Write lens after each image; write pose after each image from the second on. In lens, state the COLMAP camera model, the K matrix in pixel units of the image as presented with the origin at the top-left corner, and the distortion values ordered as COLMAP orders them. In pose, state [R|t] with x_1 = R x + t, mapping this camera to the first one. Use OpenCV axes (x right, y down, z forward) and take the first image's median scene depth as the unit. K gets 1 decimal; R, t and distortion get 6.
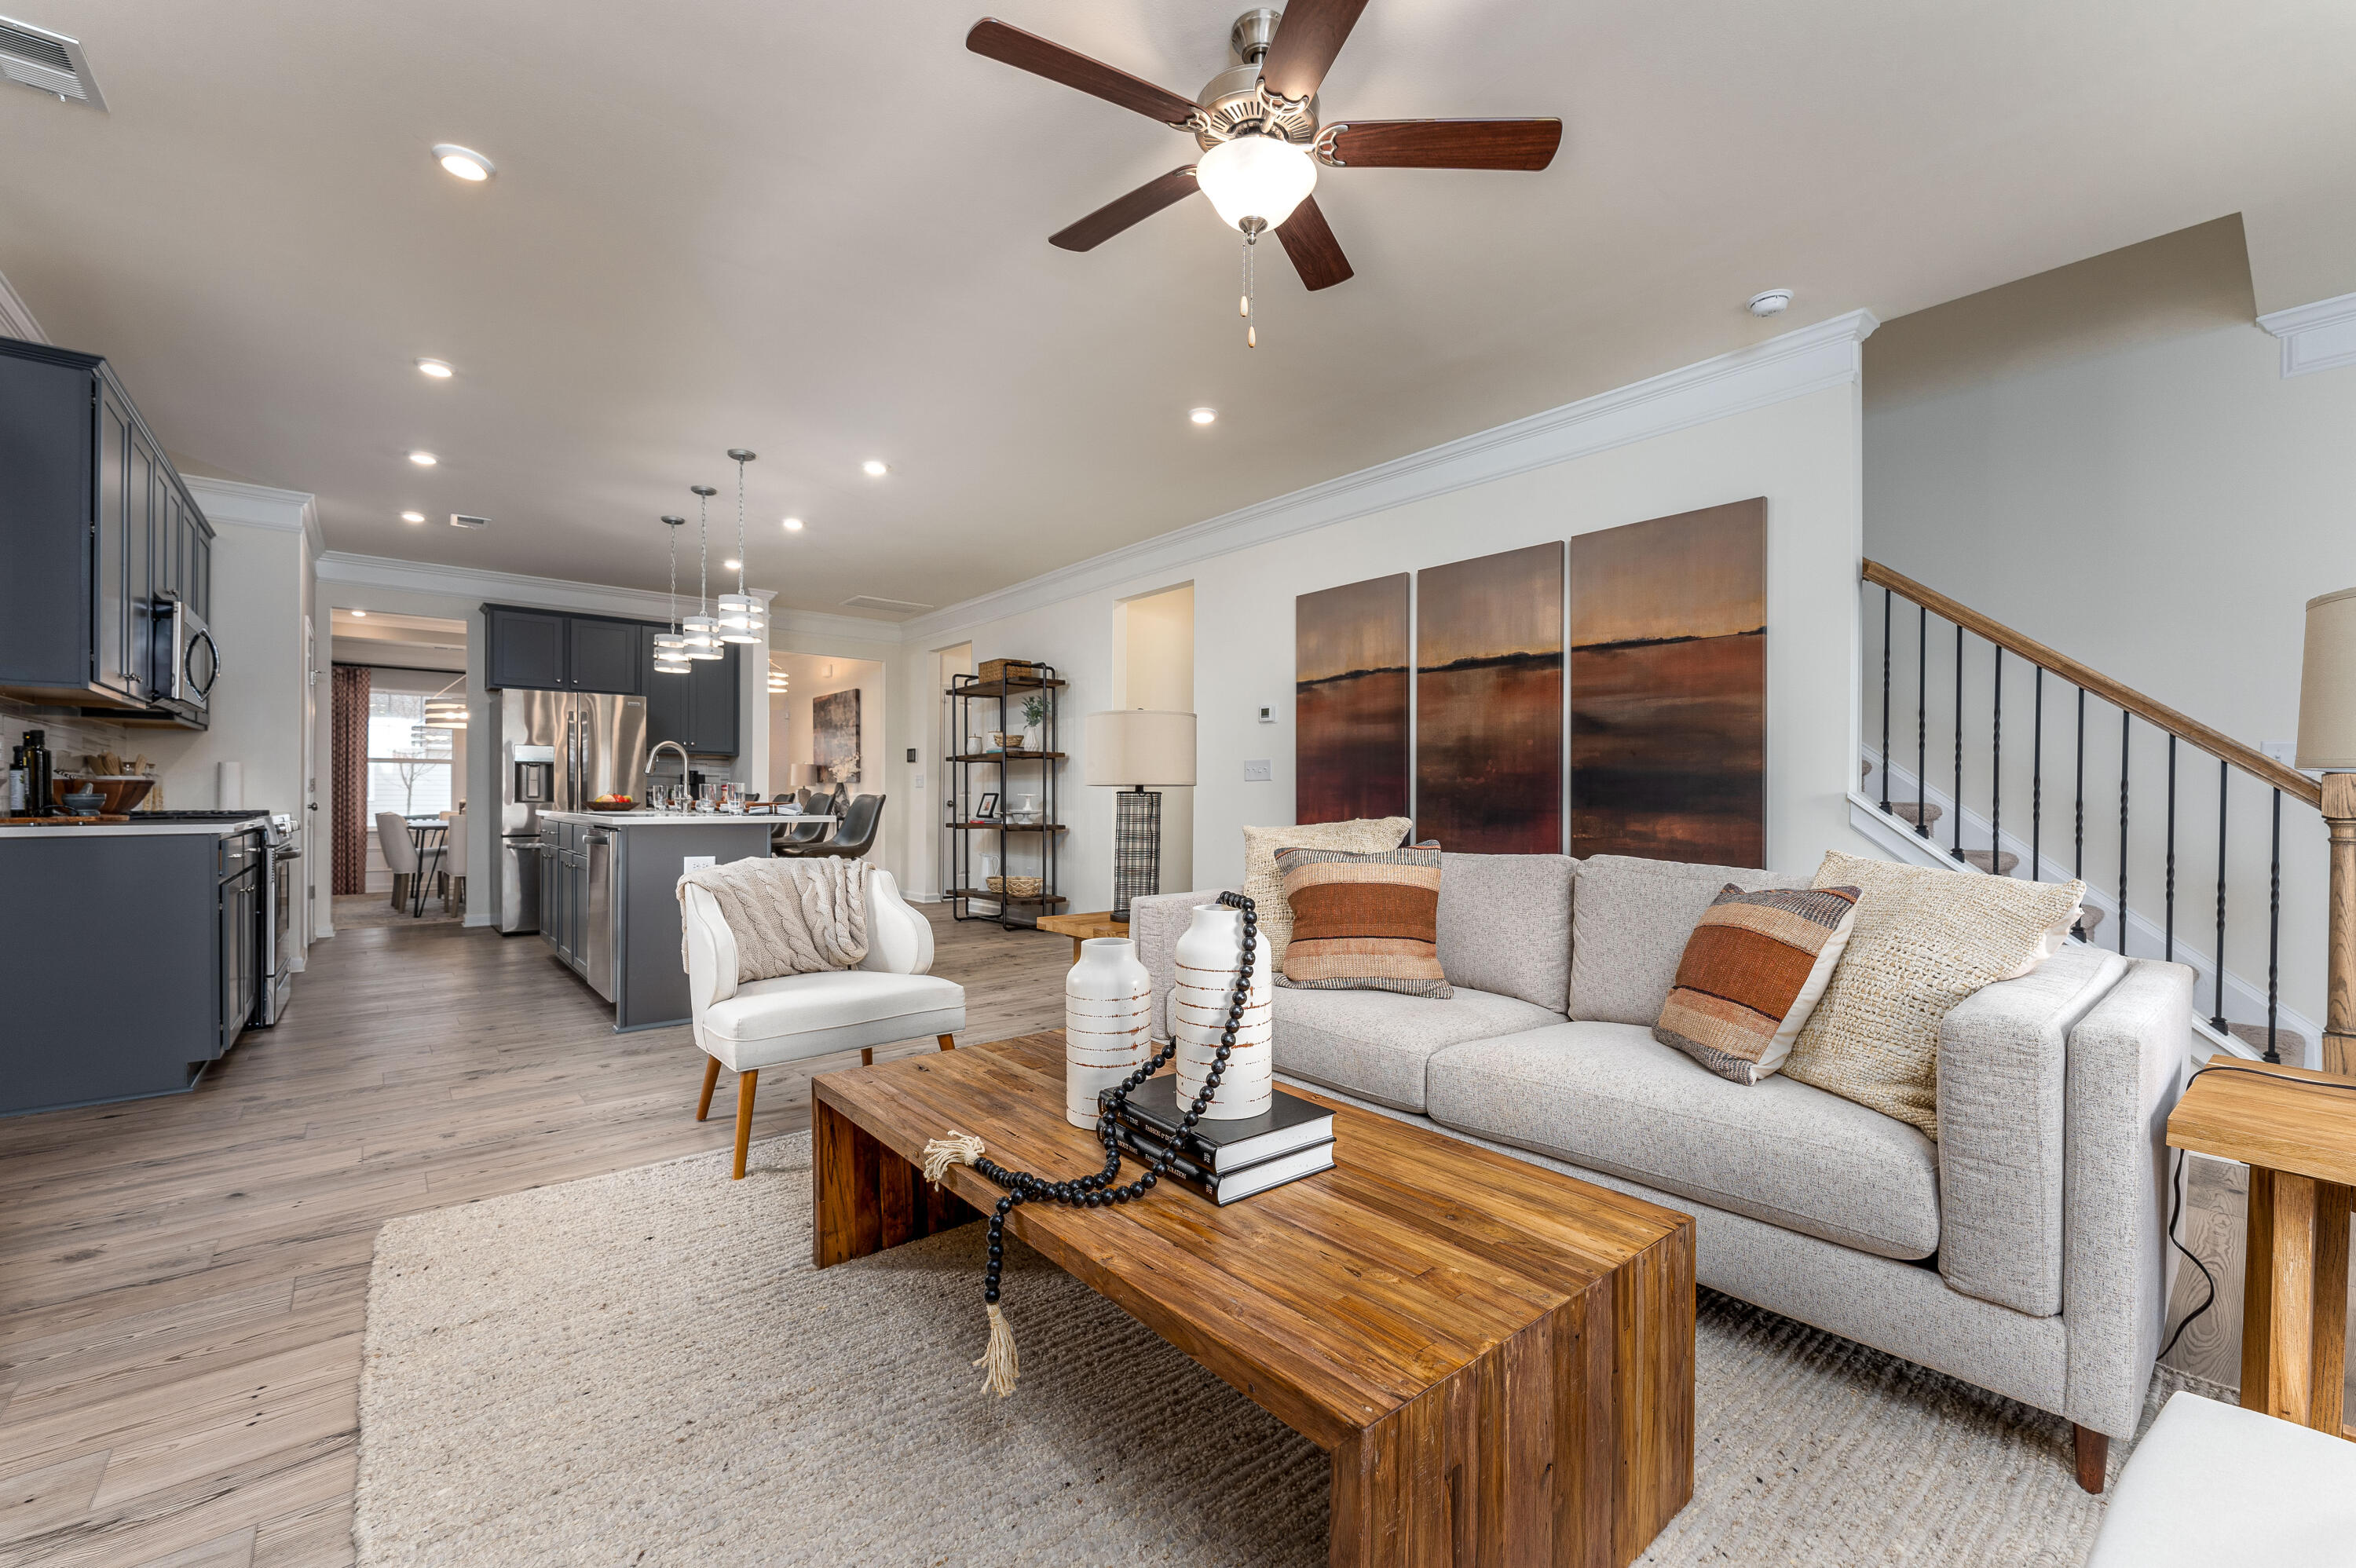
lens RADIAL K [[962.7, 0, 1176.9], [0, 962.7, 797.4], [0, 0, 1]] dist [0.000235, 0.000047]
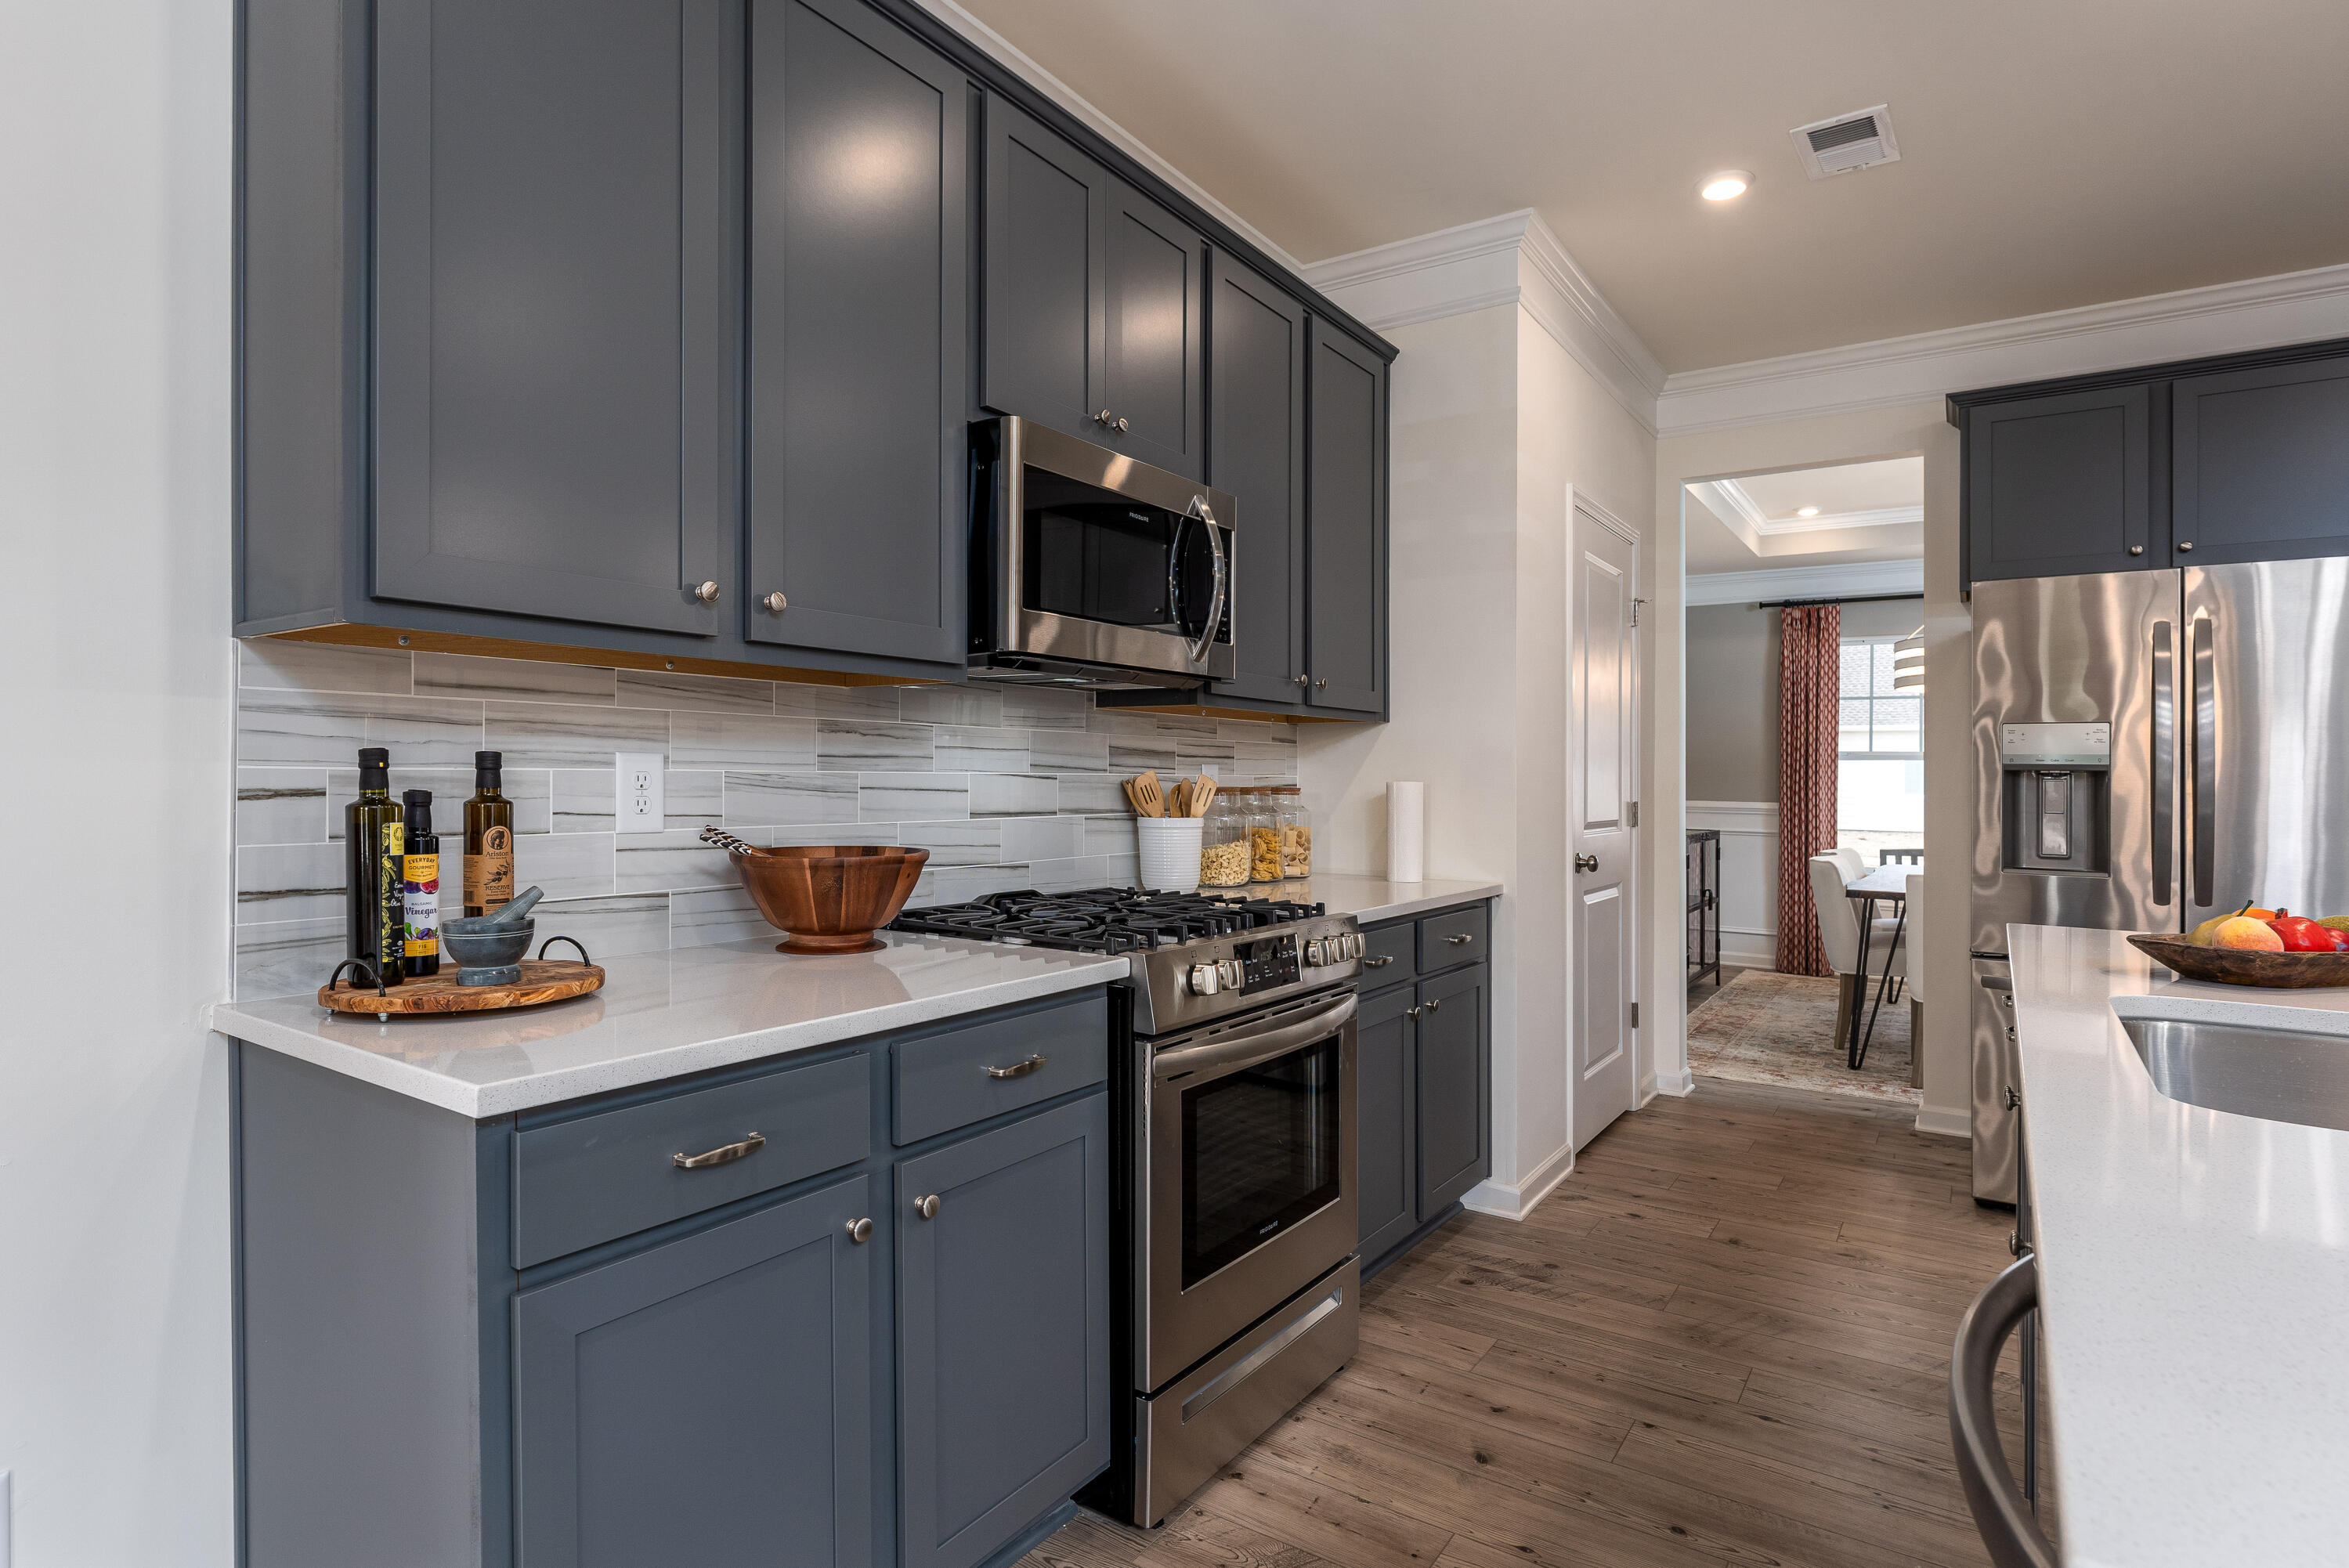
lens RADIAL K [[1202.1, 0, 1174.0], [0, 1202.1, 785.4], [0, 0, 1]] dist [0.004196, 0.001038]
pose [[0.271912, 0.006848, -0.962298, -0.272073], [-0.007048, 0.999962, 0.005125, -0.026378], [0.962296, 0.005389, 0.271950, 0.482095]]
